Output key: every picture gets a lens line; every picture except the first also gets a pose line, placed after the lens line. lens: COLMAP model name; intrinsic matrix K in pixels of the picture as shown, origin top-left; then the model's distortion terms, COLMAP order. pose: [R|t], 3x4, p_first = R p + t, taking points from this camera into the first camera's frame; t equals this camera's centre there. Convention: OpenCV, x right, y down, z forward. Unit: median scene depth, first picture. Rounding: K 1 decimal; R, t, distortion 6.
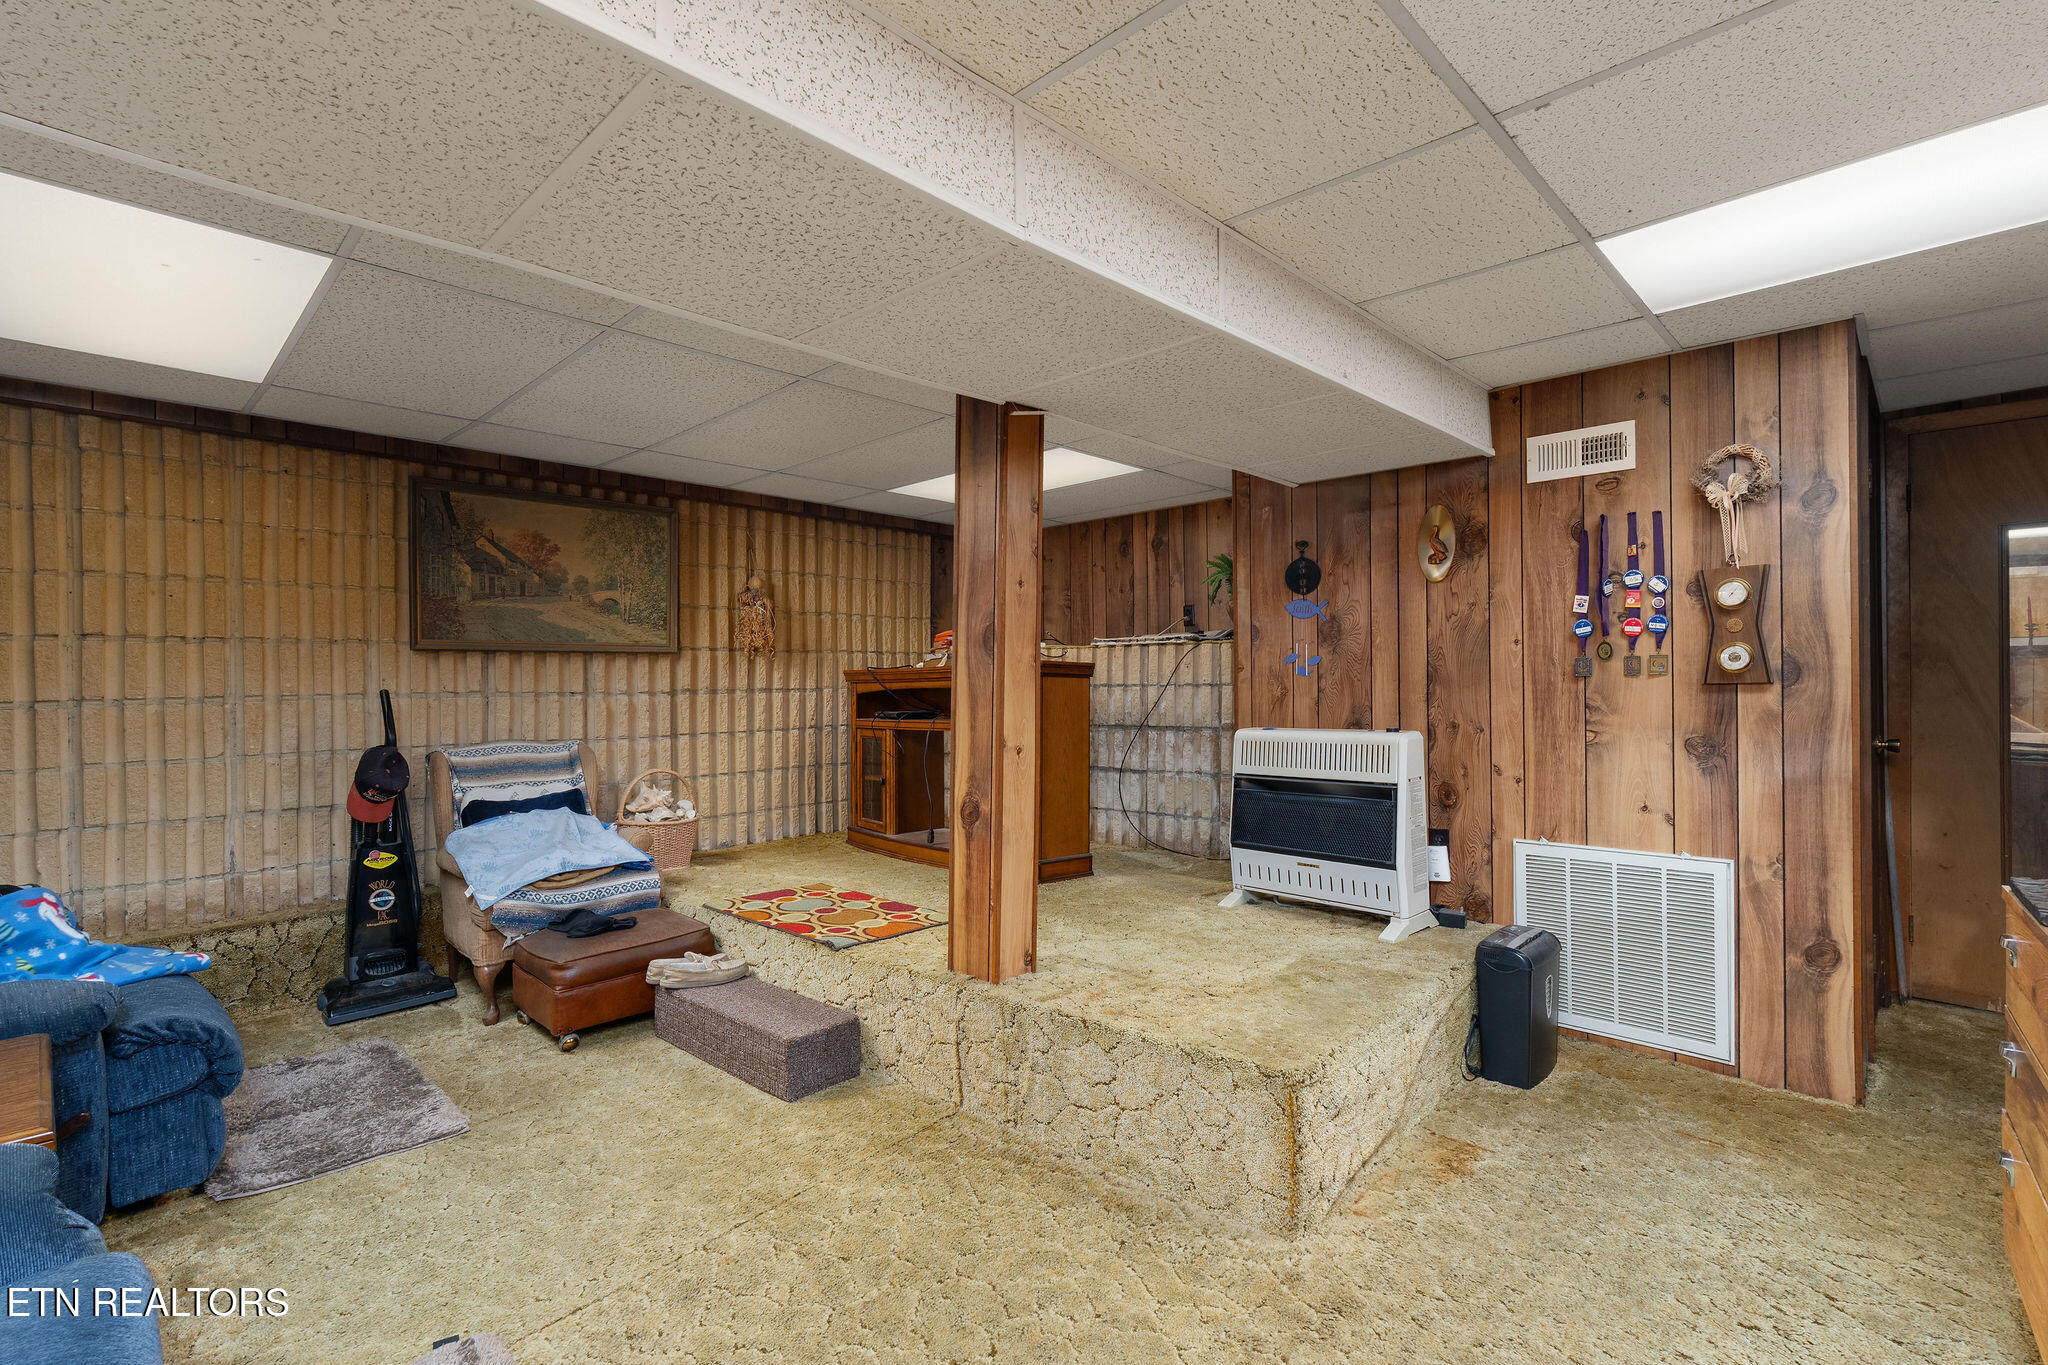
lens RADIAL K [[912.9, 0, 1023.1], [0, 912.9, 684.5], [0, 0, 1]] dist [-0.006932, 0.003003]
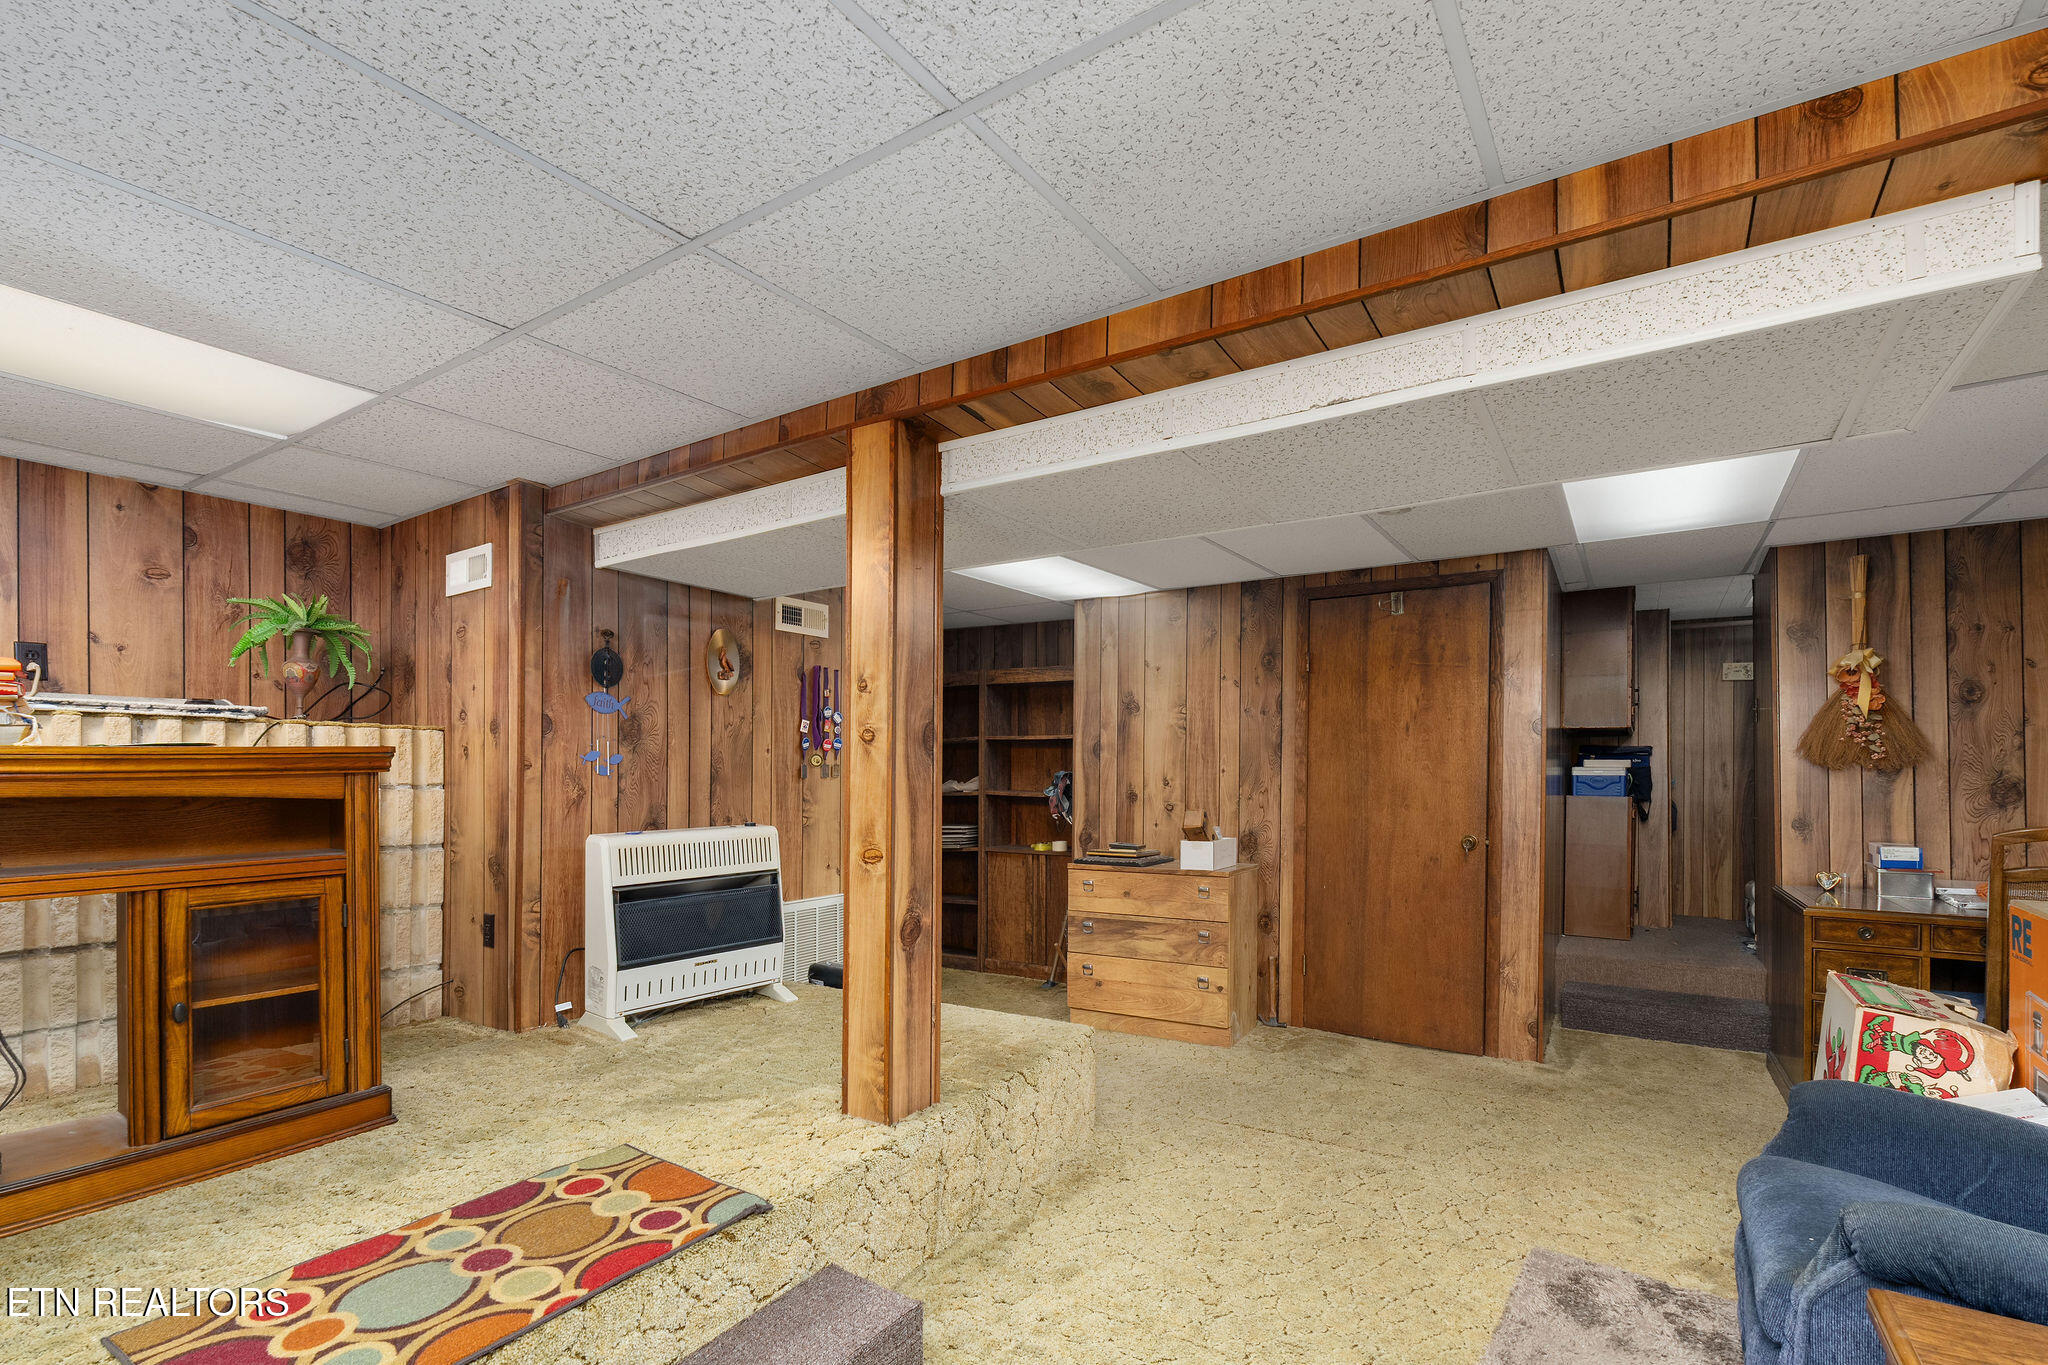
lens RADIAL K [[912.9, 0, 1034.0], [0, 912.9, 772.4], [0, 0, 1]] dist [-0.006932, 0.003003]
pose [[-0.171840, 0.007251, 0.985098, -0.678911], [0.001385, 0.999974, -0.007119, -0.005437], [-0.985124, 0.000141, -0.171846, 0.732393]]
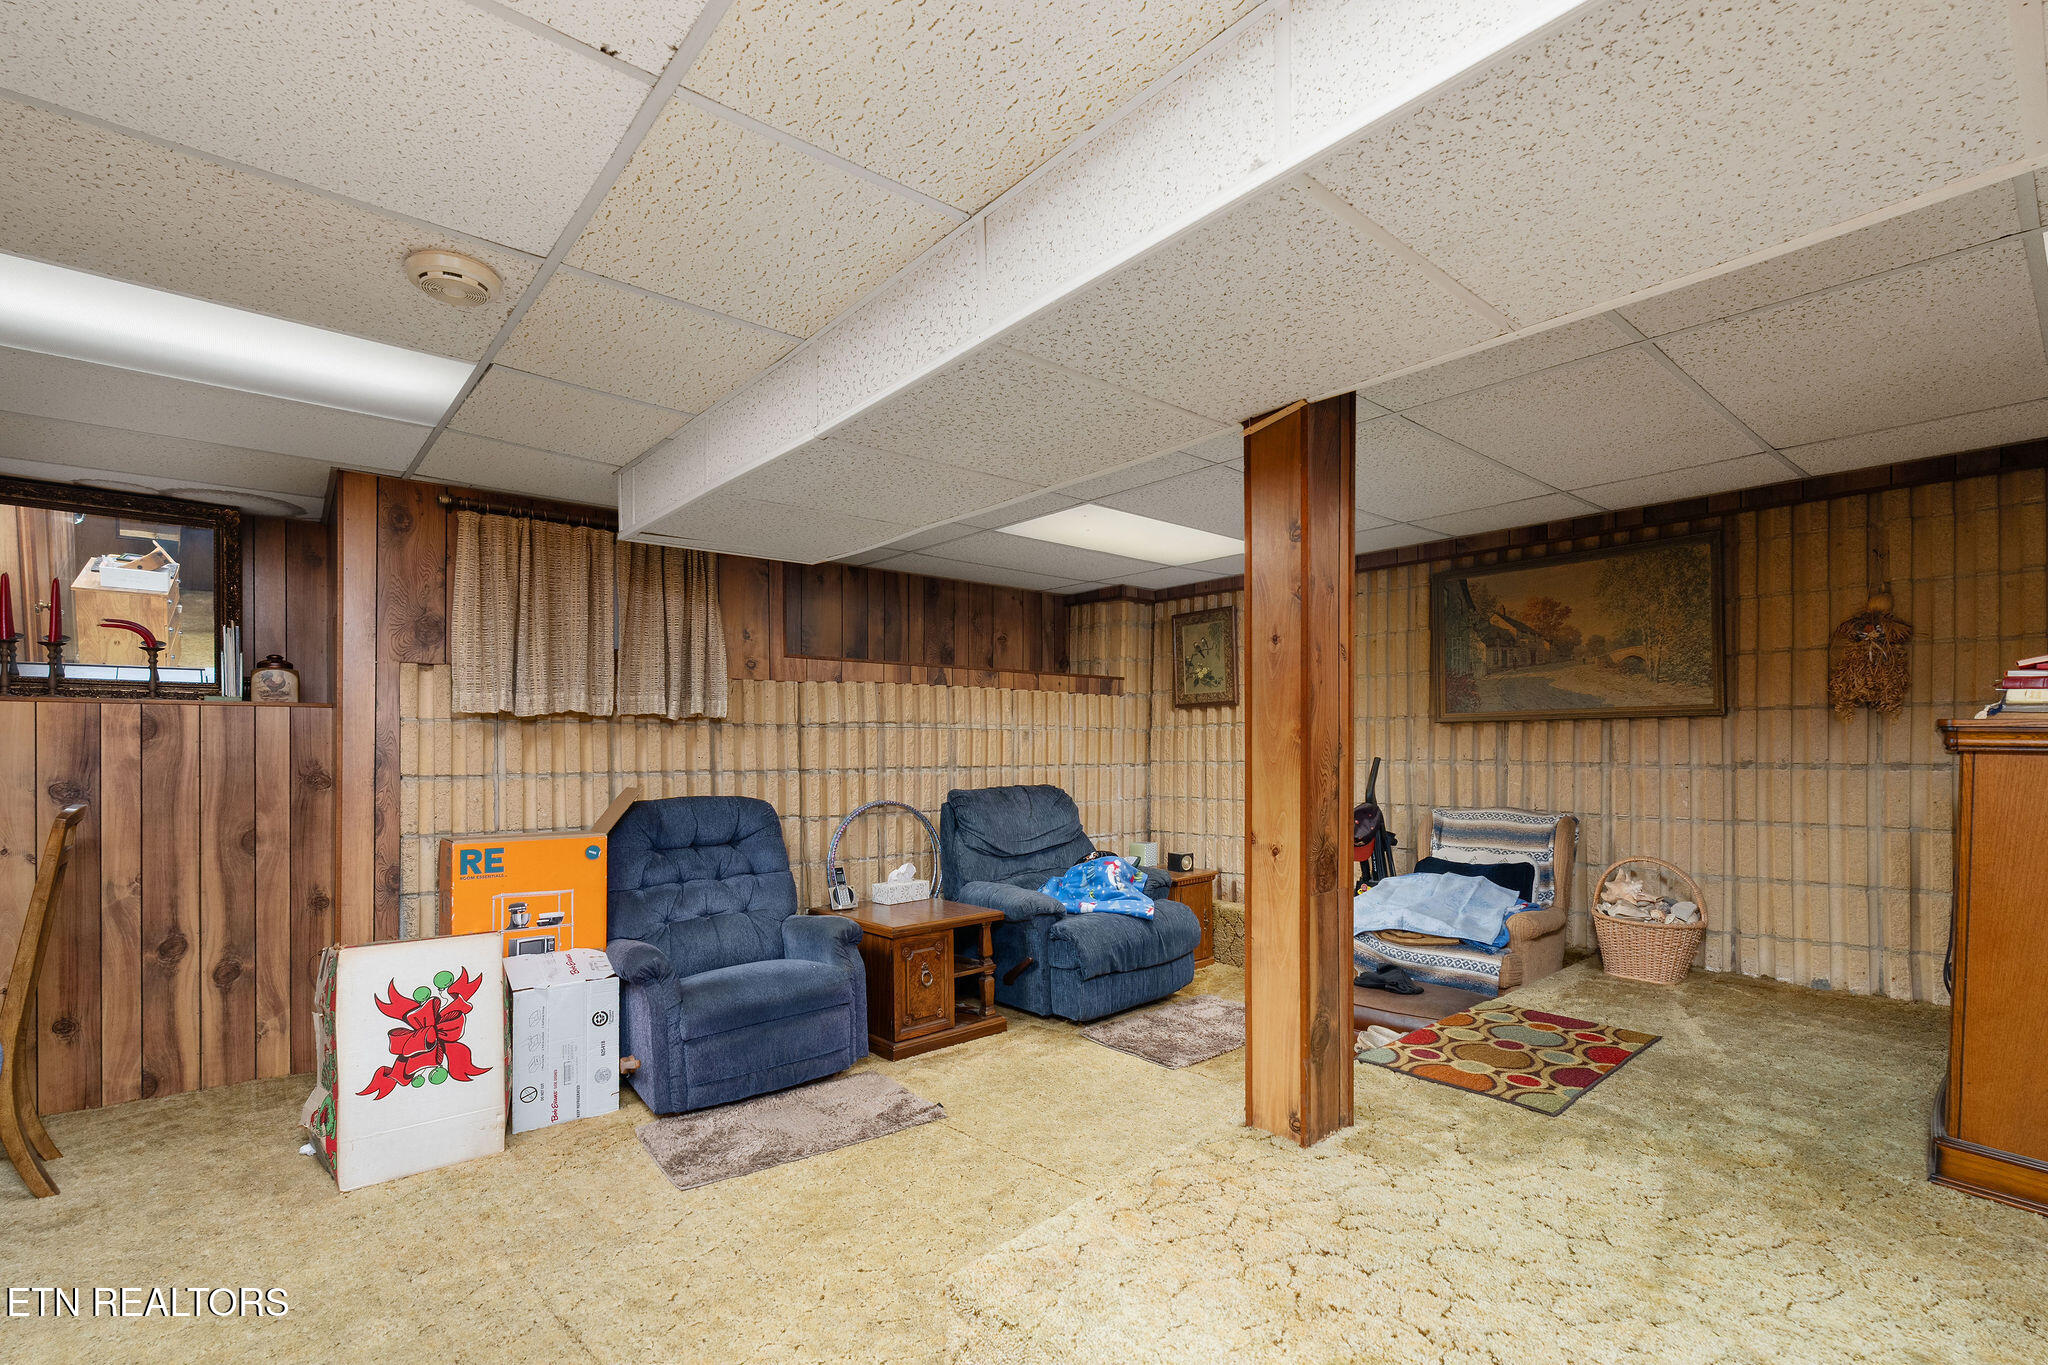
lens RADIAL K [[912.9, 0, 1036.0], [0, 912.9, 740.2], [0, 0, 1]] dist [-0.006932, 0.003003]
pose [[-0.093766, 0.003516, -0.995588, 0.553493], [-0.001126, 0.999993, 0.003637, -0.019000], [0.995594, 0.001462, -0.093762, 0.609126]]
